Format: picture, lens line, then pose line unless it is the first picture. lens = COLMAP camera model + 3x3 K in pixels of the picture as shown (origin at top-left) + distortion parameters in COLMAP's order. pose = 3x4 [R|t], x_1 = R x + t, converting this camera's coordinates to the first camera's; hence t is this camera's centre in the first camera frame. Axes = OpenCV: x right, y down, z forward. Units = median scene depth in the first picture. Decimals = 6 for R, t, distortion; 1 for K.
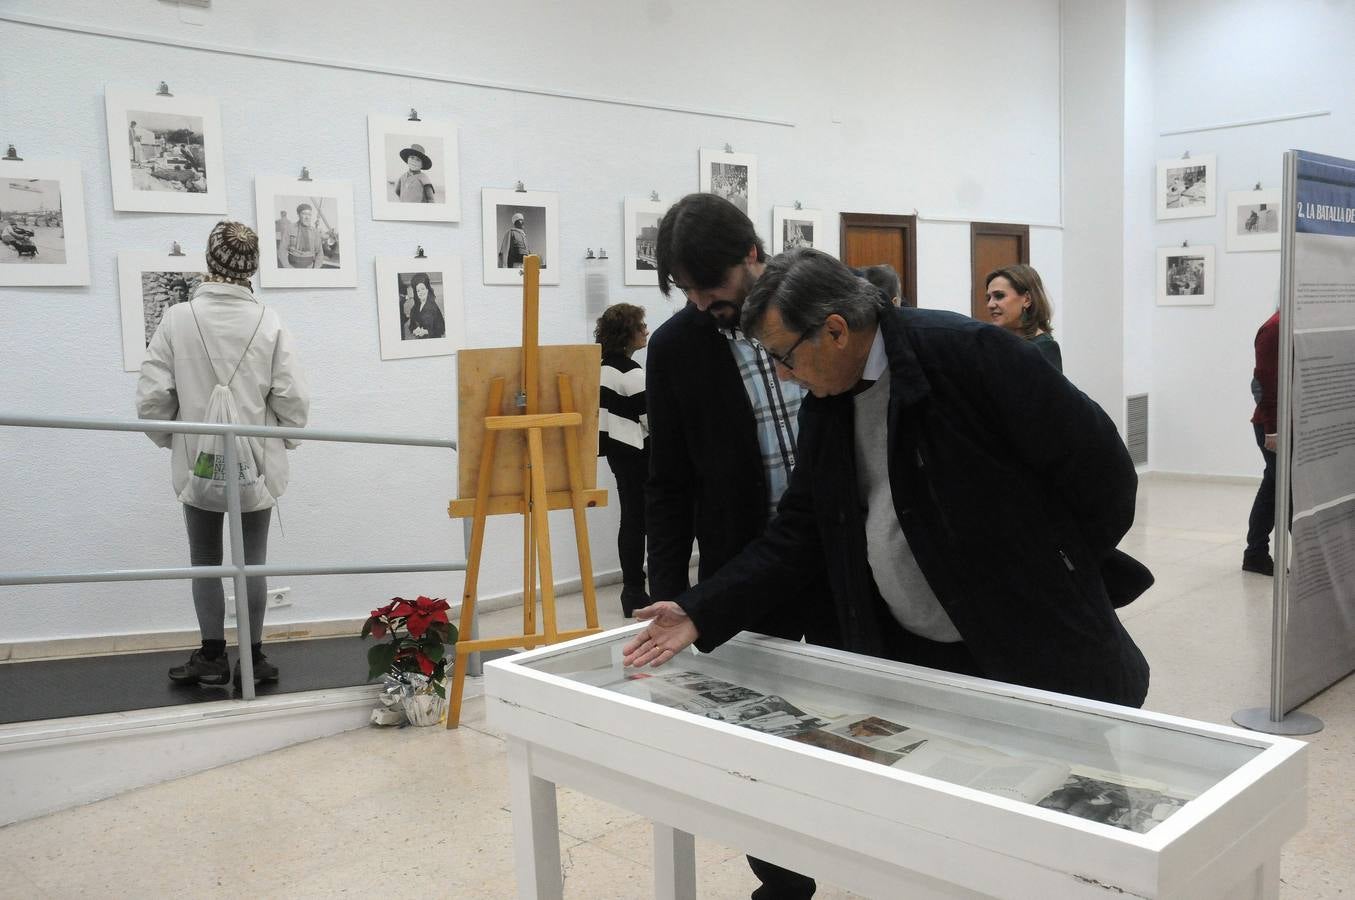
lens RADIAL K [[1256.5, 0, 679.2], [0, 1256.5, 485.6], [0, 0, 1]] dist [-0.120117, 0.208993]
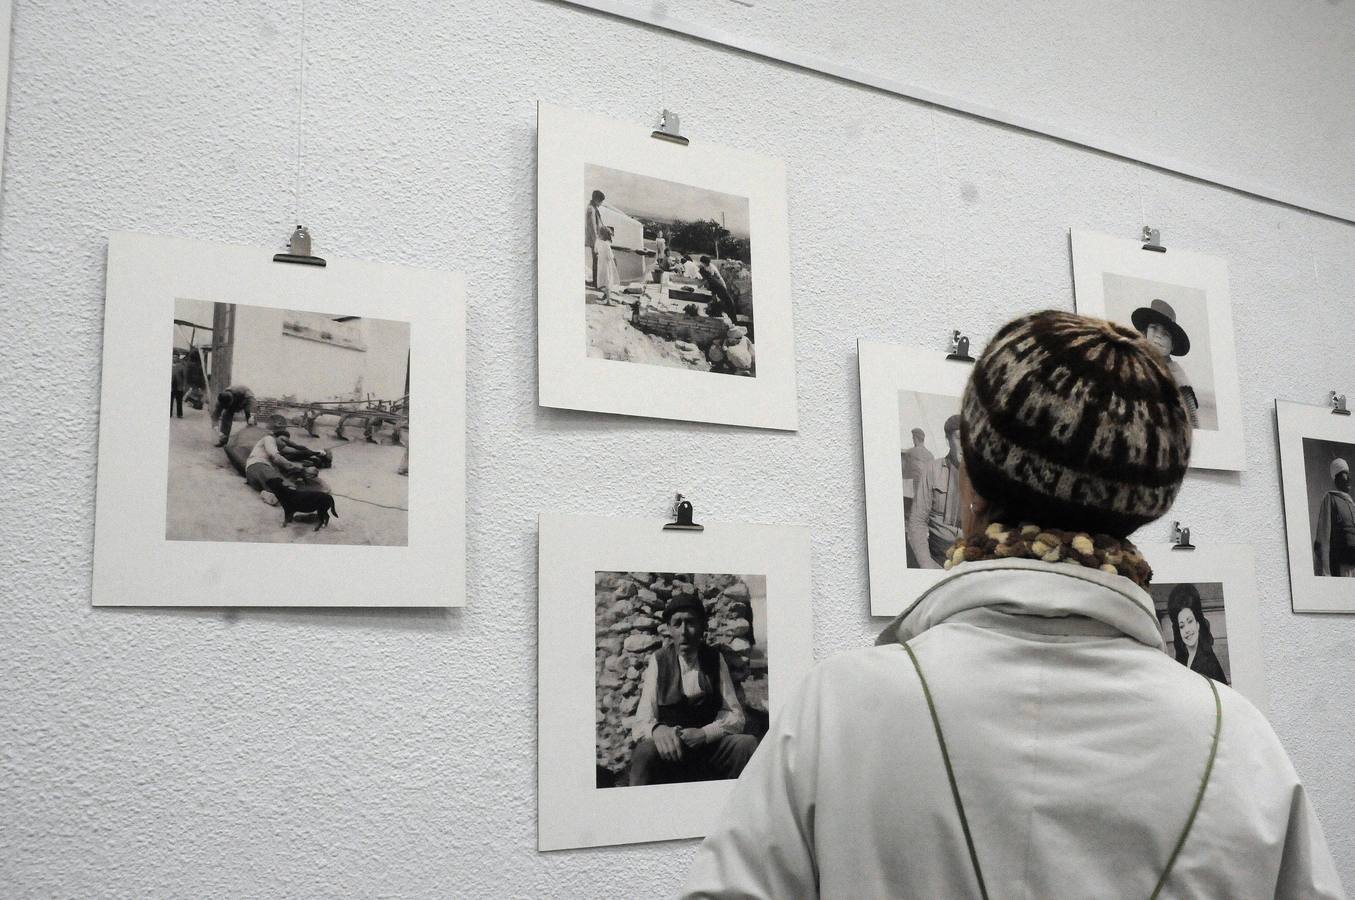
lens RADIAL K [[1256.5, 0, 679.2], [0, 1256.5, 485.6], [0, 0, 1]] dist [-0.120117, 0.208993]
pose [[0.968644, -0.040136, -0.245189, -0.316755], [-0.029677, 0.961110, -0.274568, -0.095558], [0.246674, 0.273235, 0.929782, 0.649565]]
